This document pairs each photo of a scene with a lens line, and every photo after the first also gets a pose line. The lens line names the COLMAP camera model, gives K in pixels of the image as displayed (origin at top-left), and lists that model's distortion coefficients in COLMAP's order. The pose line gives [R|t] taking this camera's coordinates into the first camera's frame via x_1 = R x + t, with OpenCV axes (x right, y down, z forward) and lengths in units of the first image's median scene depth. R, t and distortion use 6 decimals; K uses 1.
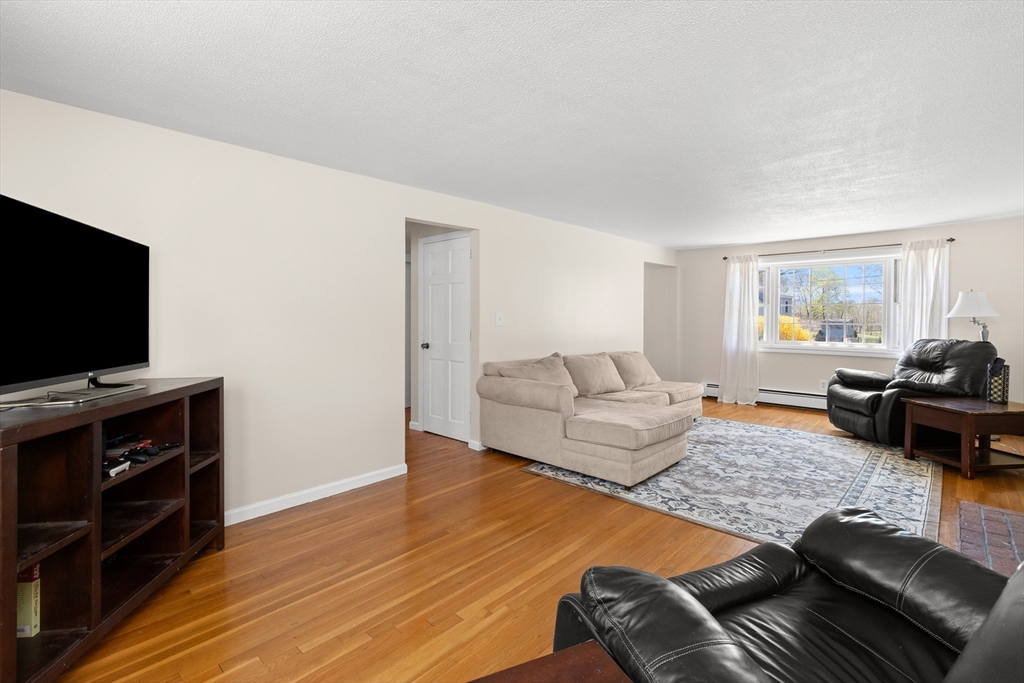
lens RADIAL K [[467.4, 0, 508.5], [0, 467.4, 315.3], [0, 0, 1]] dist [0.002714, 0.000293]
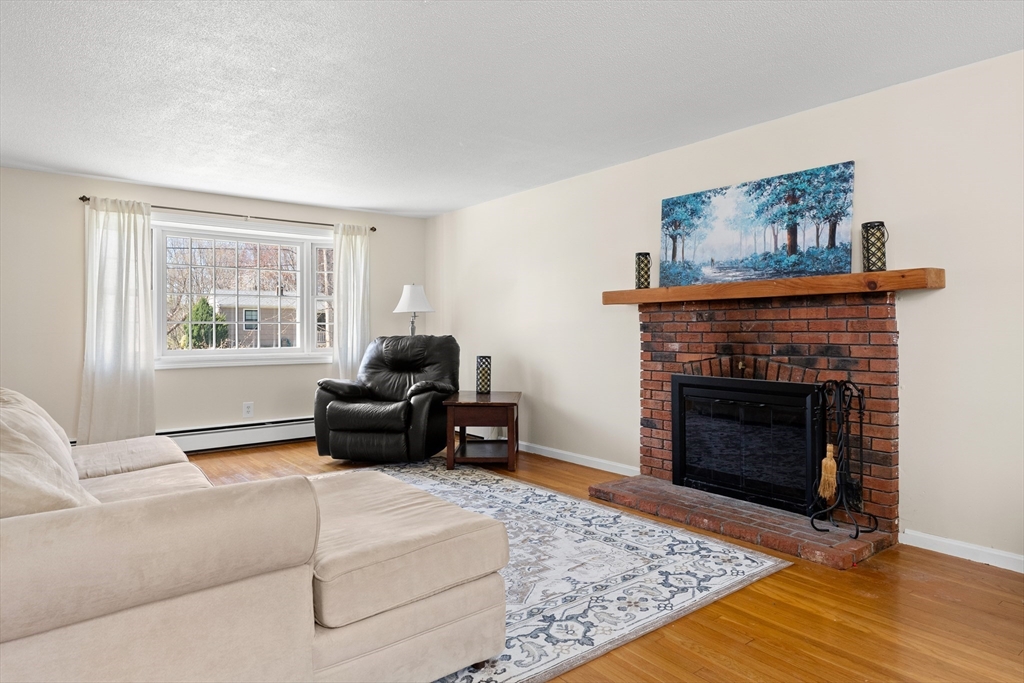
lens RADIAL K [[607.8, 0, 513.9], [0, 607.8, 328.9], [0, 0, 1]] dist [-0.000216, 0.000064]
pose [[0.144383, -0.002672, 0.989518, -0.302103], [-0.000045, 0.999996, 0.002707, 0.047324], [-0.989522, -0.000435, 0.144383, 0.847343]]
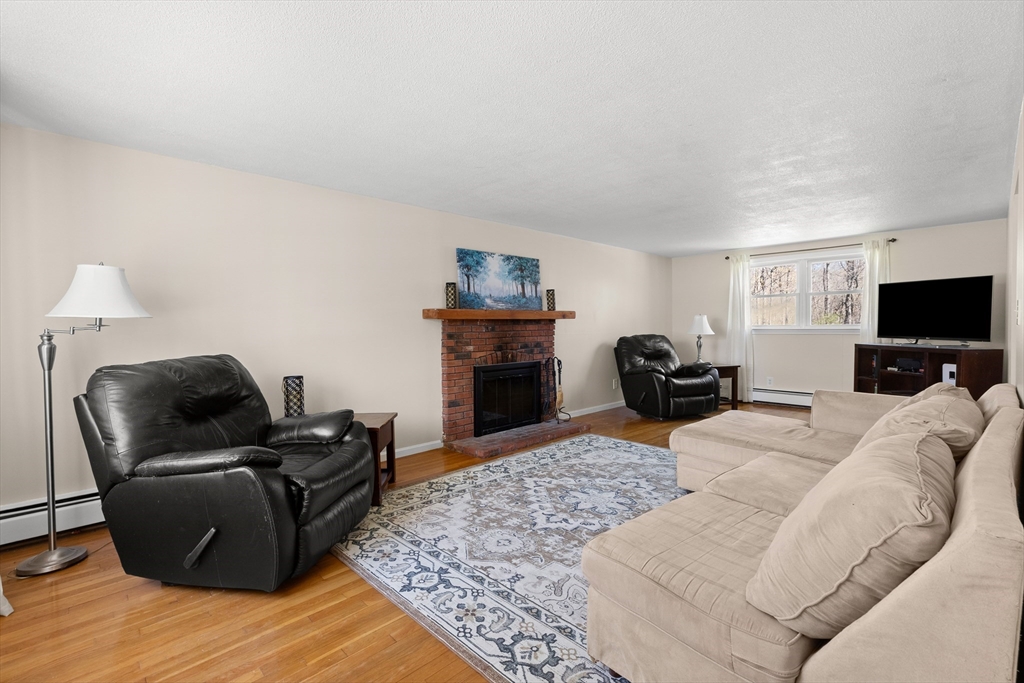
lens RADIAL K [[457.3, 0, 512.0], [0, 457.3, 341.5], [0, 0, 1]] dist [0.005492, 0.000118]
pose [[-0.998788, 0.009118, 0.048362, 0.709523], [0.010478, 0.999554, 0.027948, 0.028547], [-0.048085, 0.028420, -0.998439, 2.036347]]
